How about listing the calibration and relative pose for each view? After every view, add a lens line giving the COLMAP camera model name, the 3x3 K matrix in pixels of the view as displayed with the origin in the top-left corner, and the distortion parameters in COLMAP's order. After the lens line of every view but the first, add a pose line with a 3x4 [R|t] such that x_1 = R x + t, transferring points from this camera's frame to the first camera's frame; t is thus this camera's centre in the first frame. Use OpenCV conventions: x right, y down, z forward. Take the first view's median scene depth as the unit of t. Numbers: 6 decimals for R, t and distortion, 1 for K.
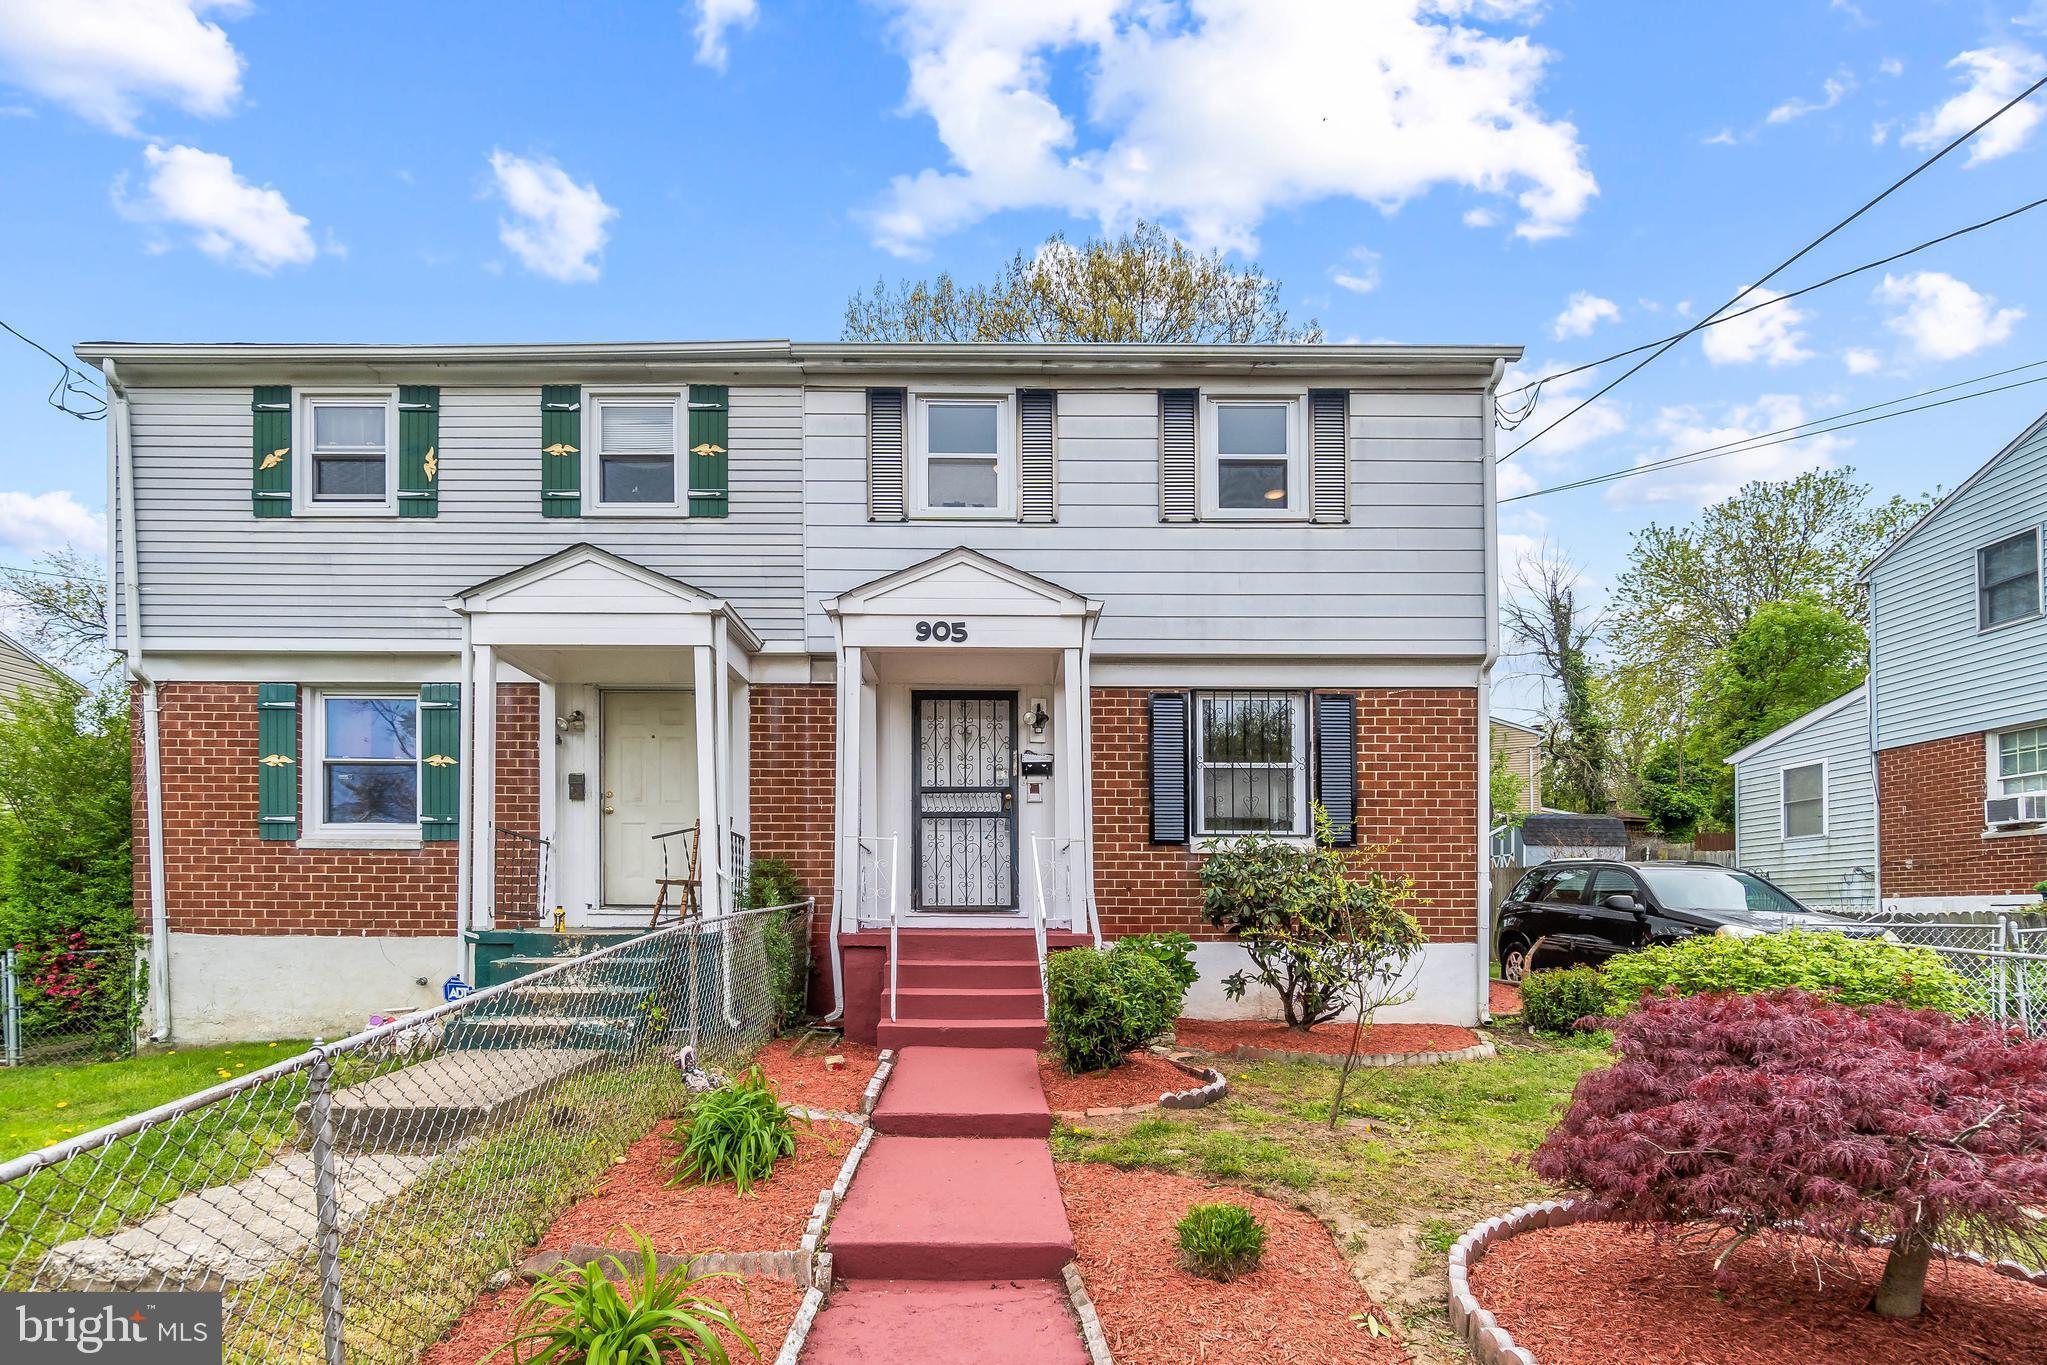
lens RADIAL K [[882.6, 0, 1024.3], [0, 882.6, 685.5], [0, 0, 1]] dist [-0.003590, 0.000524]
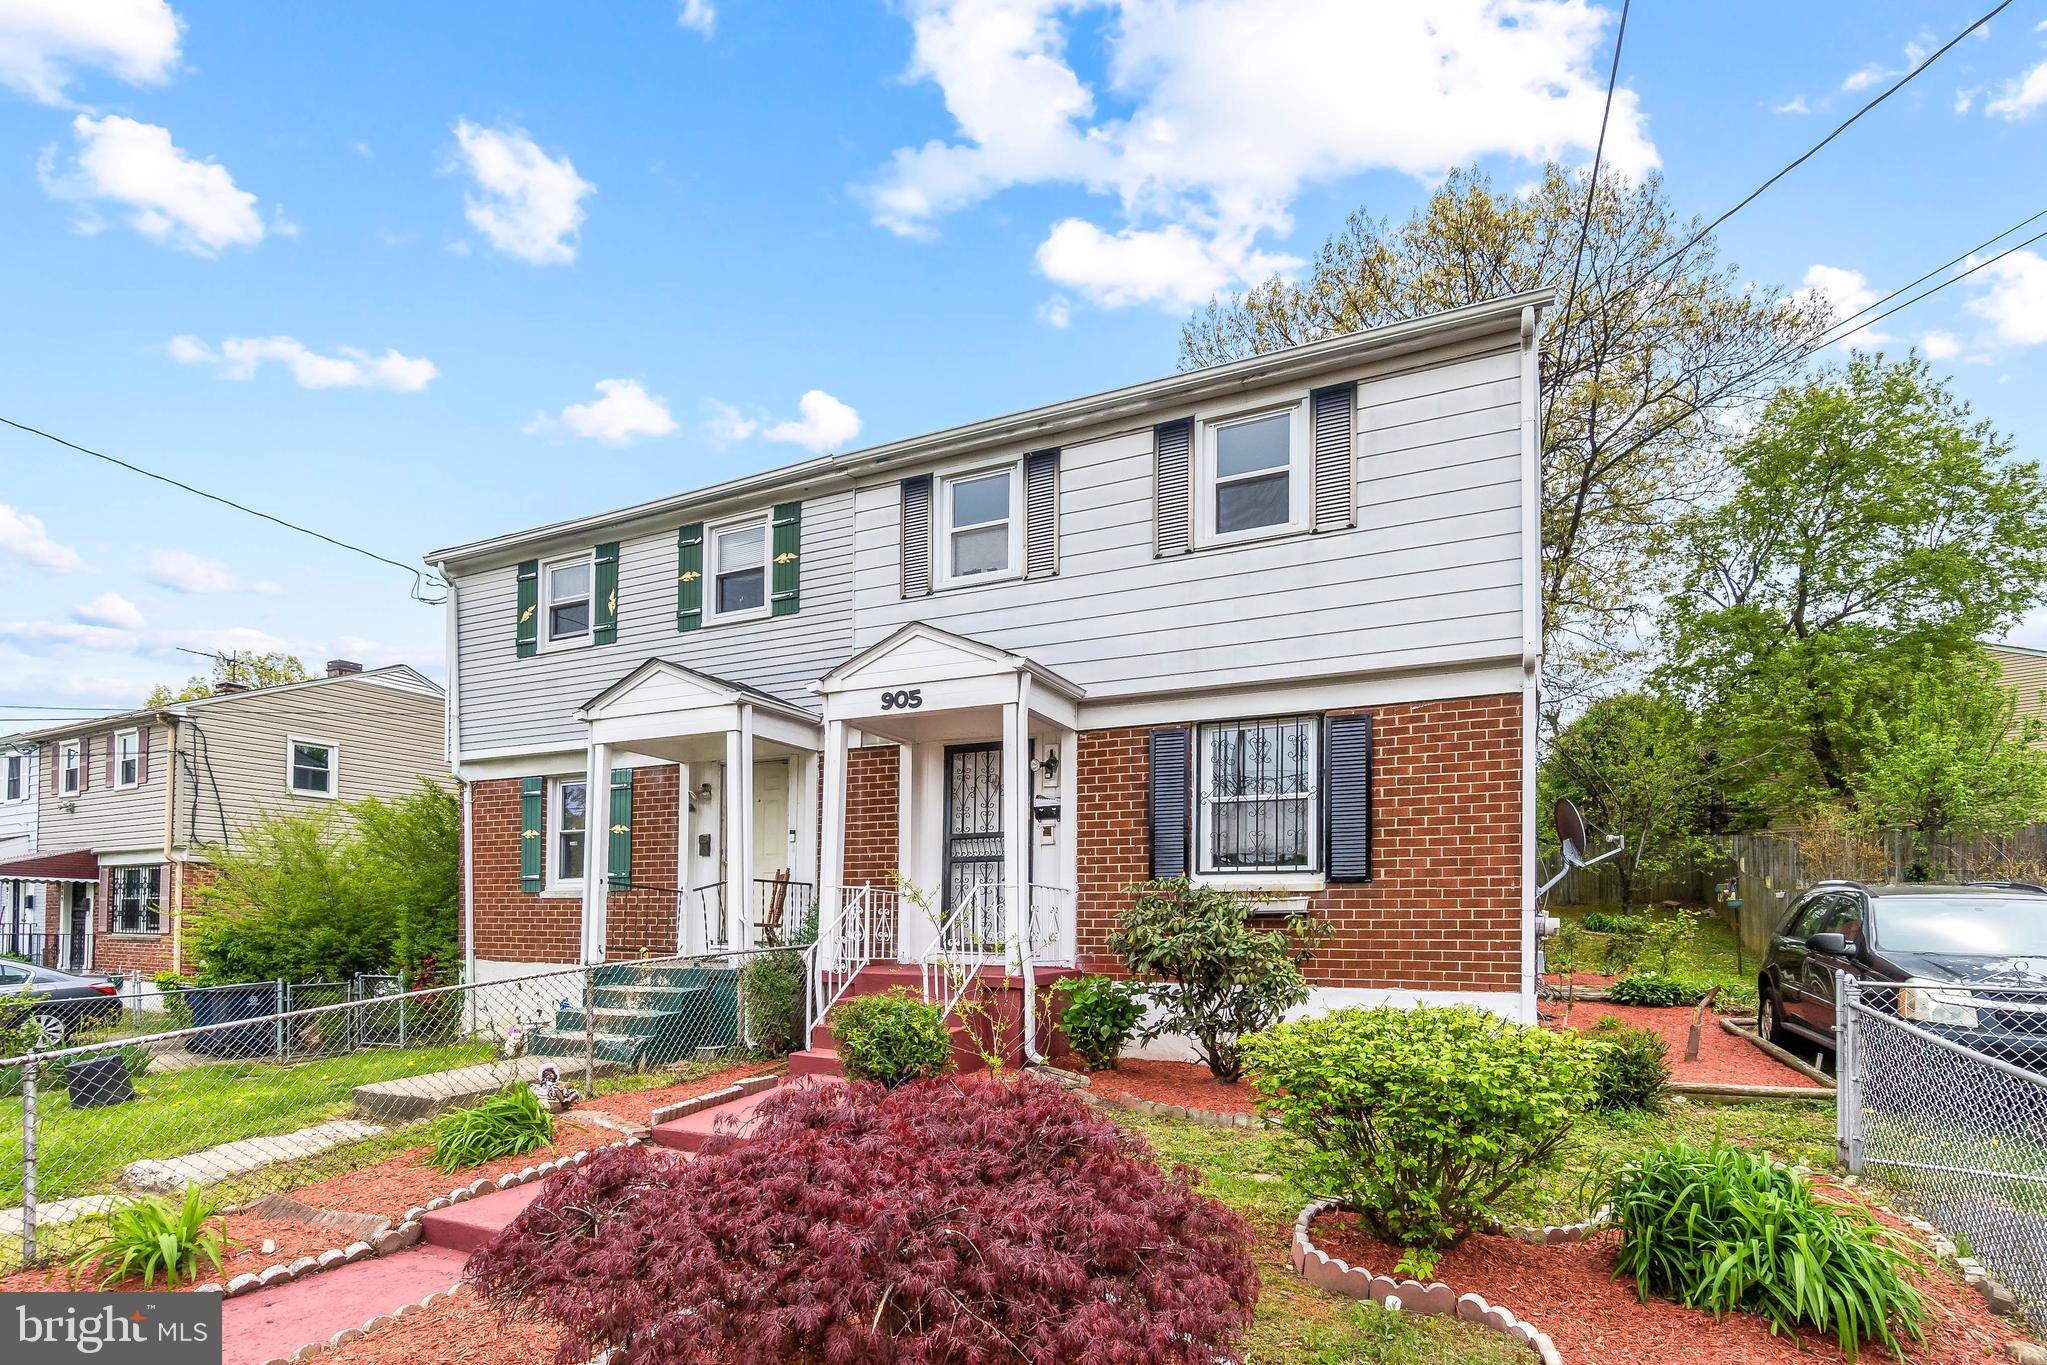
lens RADIAL K [[882.6, 0, 1081.8], [0, 882.6, 684.2], [0, 0, 1]] dist [-0.003590, 0.000524]
pose [[0.922394, -0.101077, -0.372789, 0.450080], [0.093797, 0.994879, -0.037666, -0.014008], [0.374687, -0.000223, 0.927151, 0.042072]]
